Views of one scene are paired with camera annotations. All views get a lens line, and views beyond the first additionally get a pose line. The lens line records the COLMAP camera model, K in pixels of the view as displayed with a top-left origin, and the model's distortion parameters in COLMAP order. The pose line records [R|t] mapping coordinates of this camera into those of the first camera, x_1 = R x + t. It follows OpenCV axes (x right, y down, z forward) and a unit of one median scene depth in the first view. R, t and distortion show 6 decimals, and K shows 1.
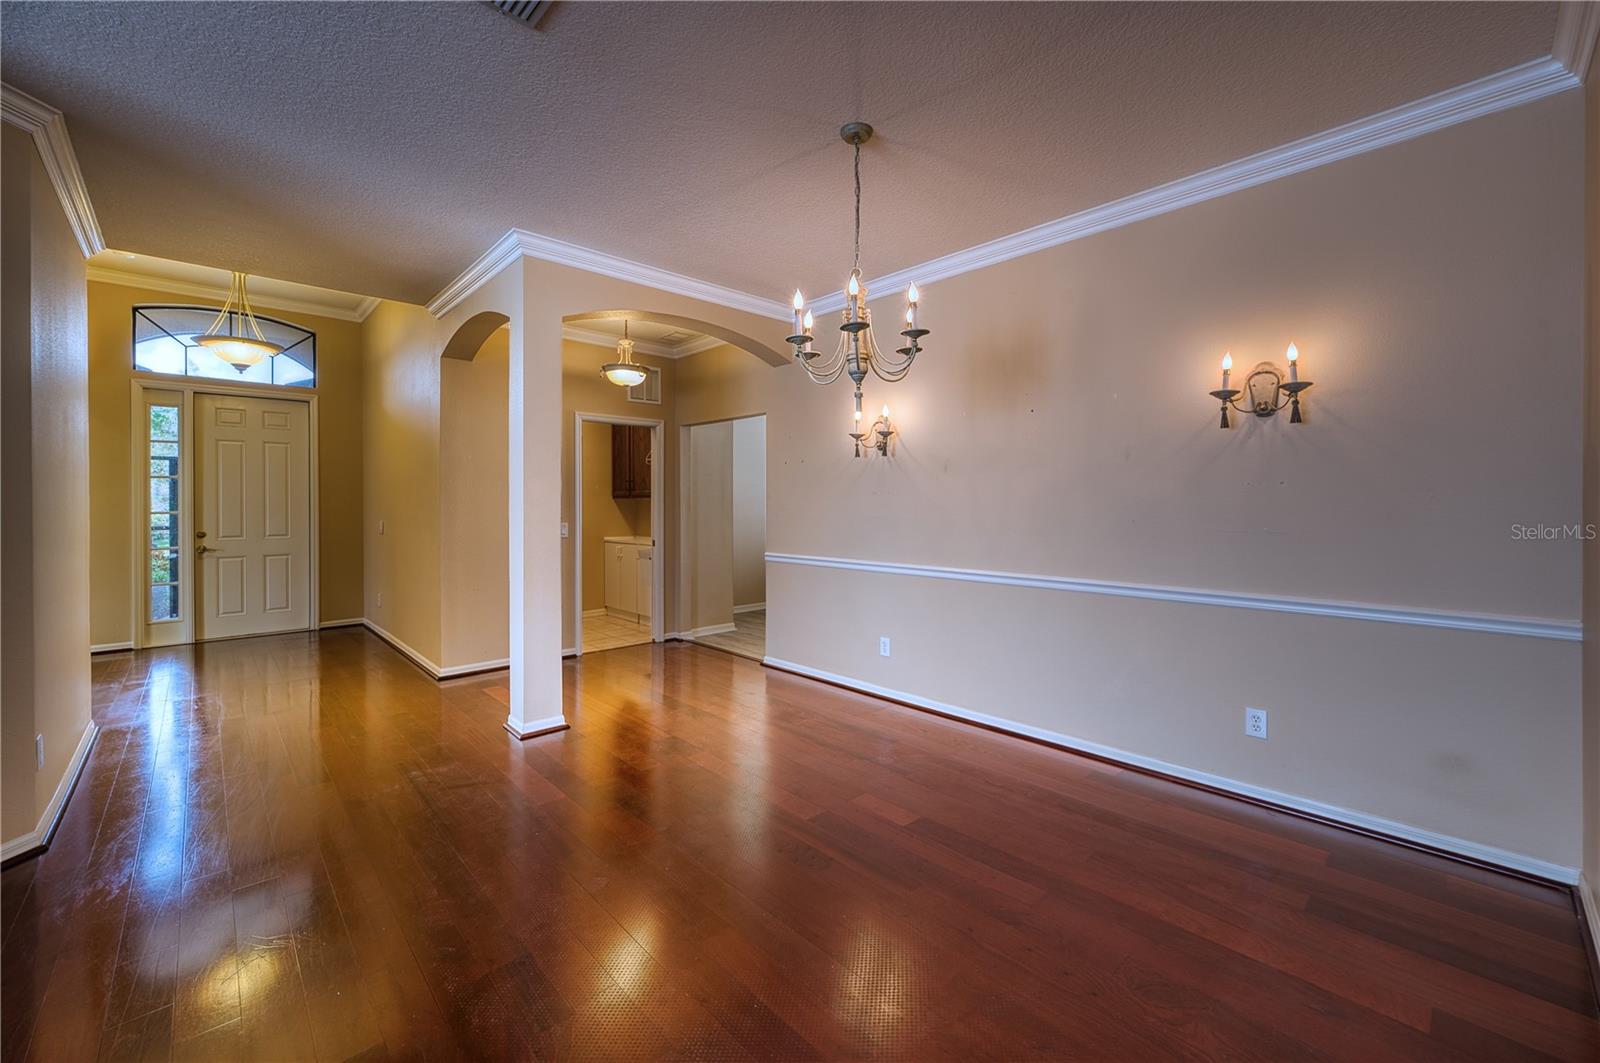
lens RADIAL K [[634.2, 0, 800.0], [0, 634.2, 531.5], [0, 0, 1]] dist [0.001009, -0.000481]
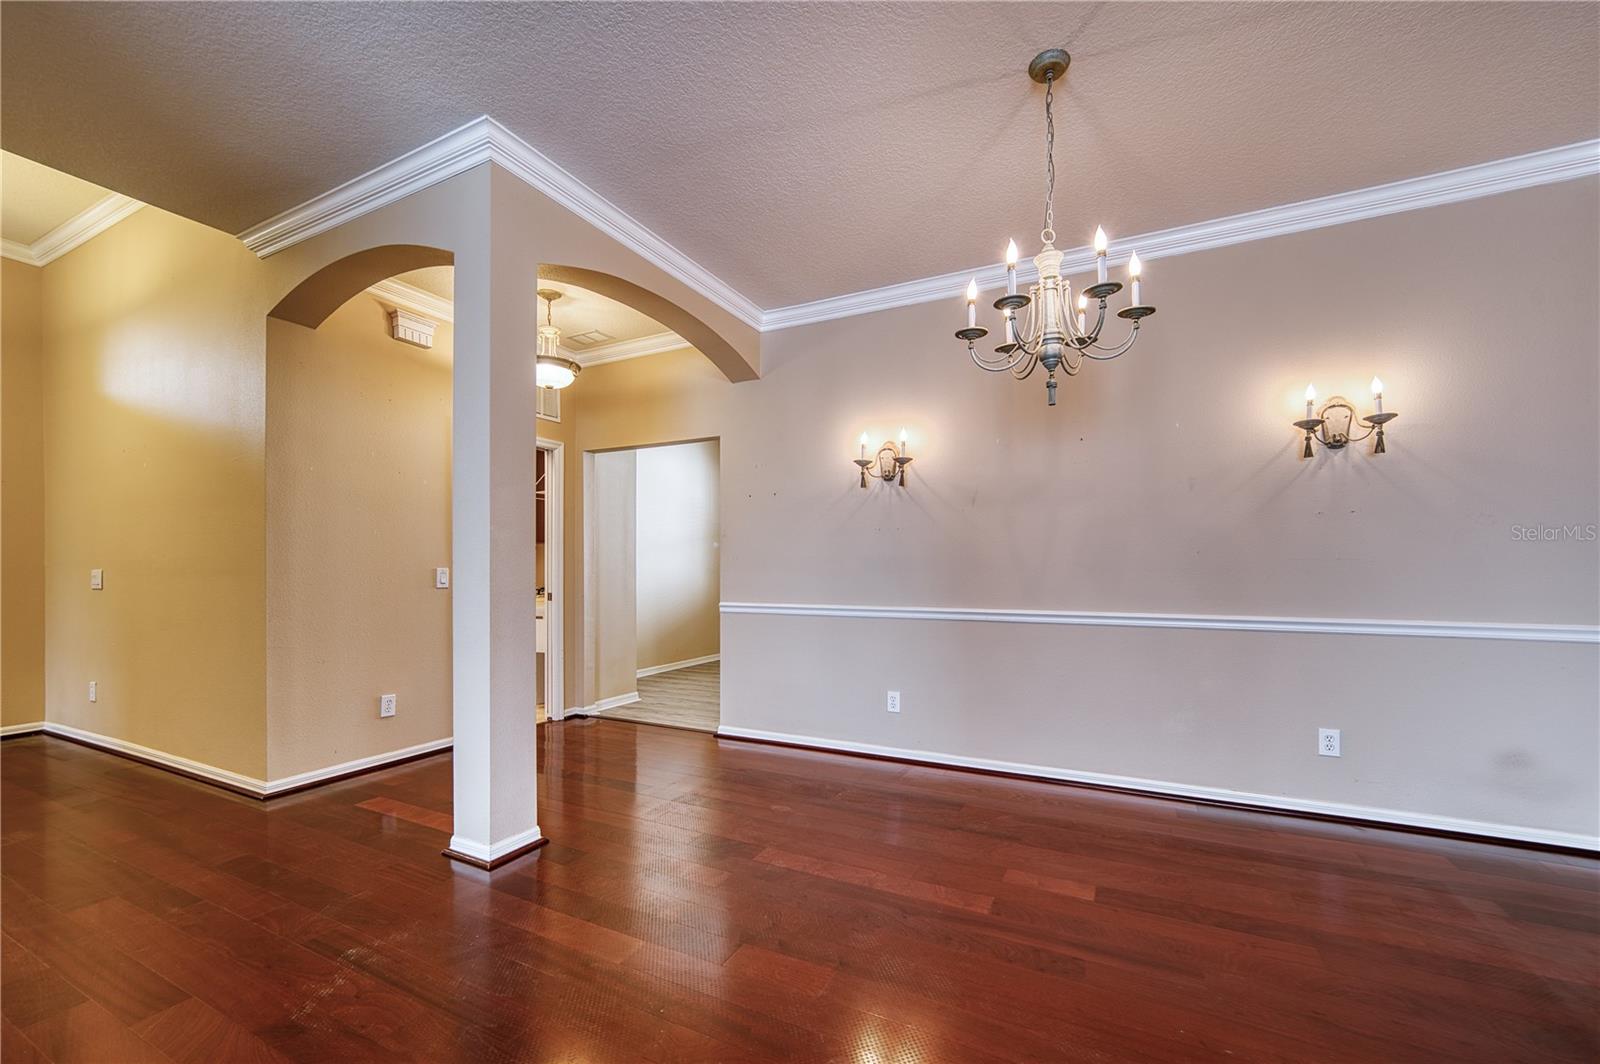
lens RADIAL K [[642.8, 0, 804.8], [0, 642.8, 591.7], [0, 0, 1]] dist [-0.000430, 0.000089]
pose [[0.941328, -0.011454, 0.337300, -0.344201], [0.014401, 0.999877, -0.006239, 0.037403], [-0.337187, 0.010730, 0.941377, 0.227415]]
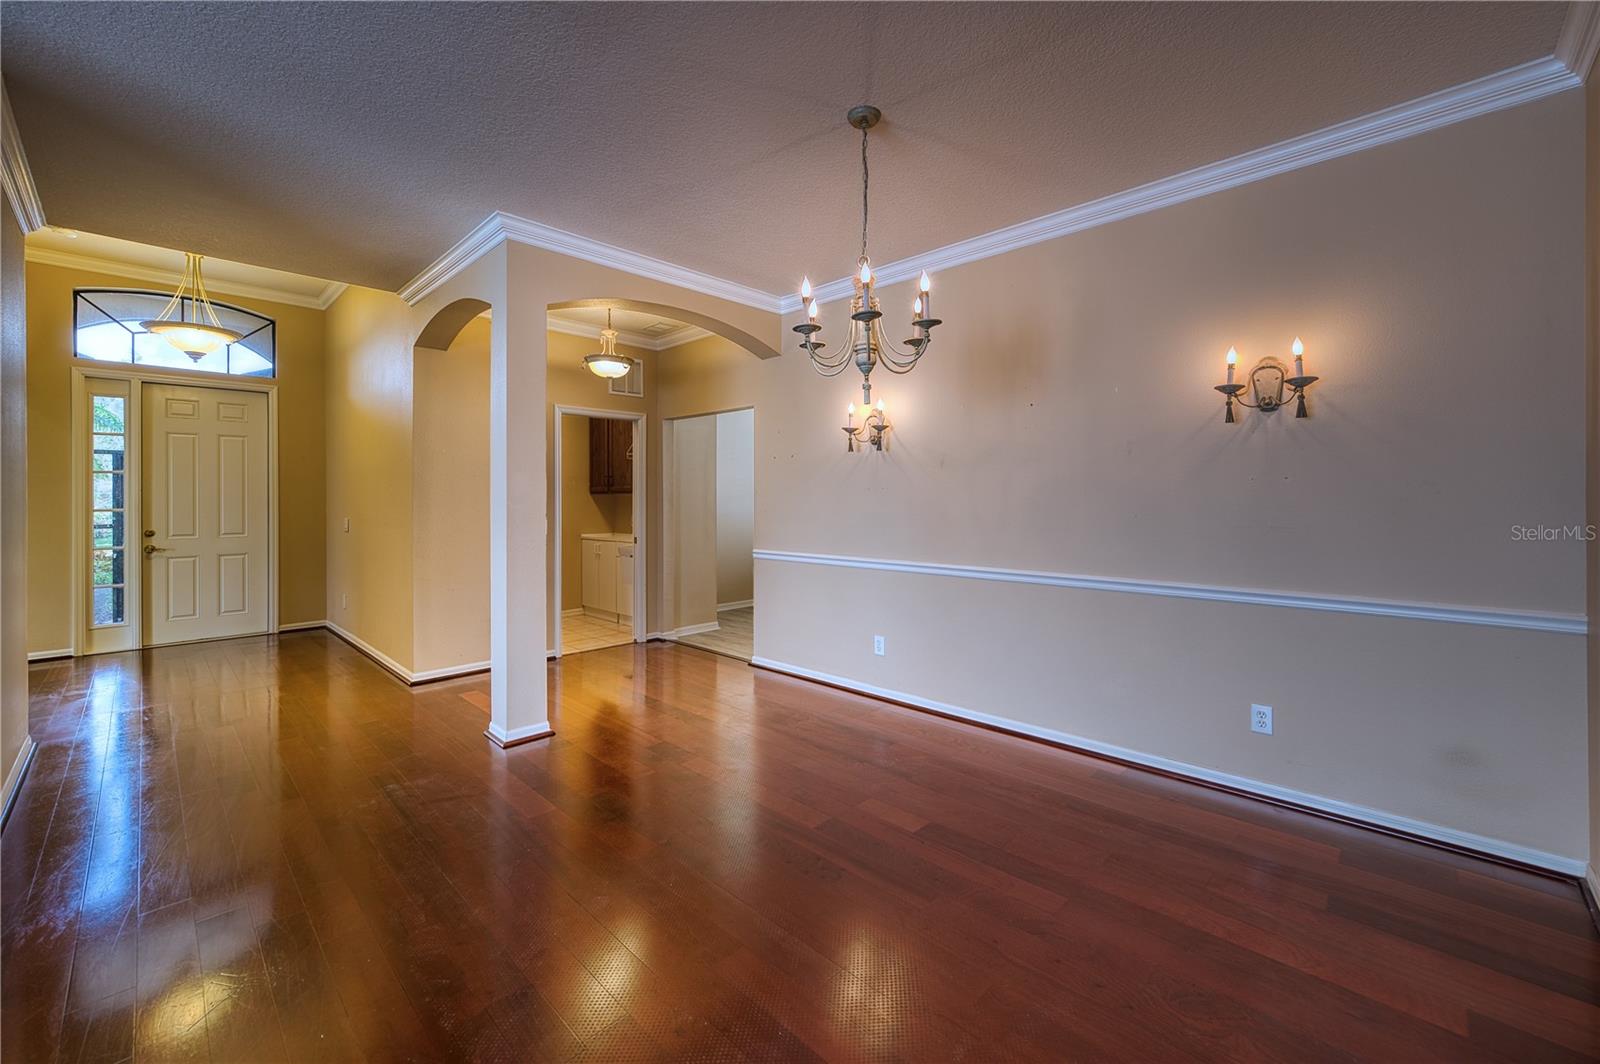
lens RADIAL K [[638.7, 0, 800.6], [0, 638.7, 523.8], [0, 0, 1]] dist [-0.001042, 0.000770]
pose [[0.999045, -0.002940, 0.043604, -0.036012], [0.003205, 0.999977, -0.006028, -0.000560], [-0.043586, 0.006162, 0.999031, 0.022567]]
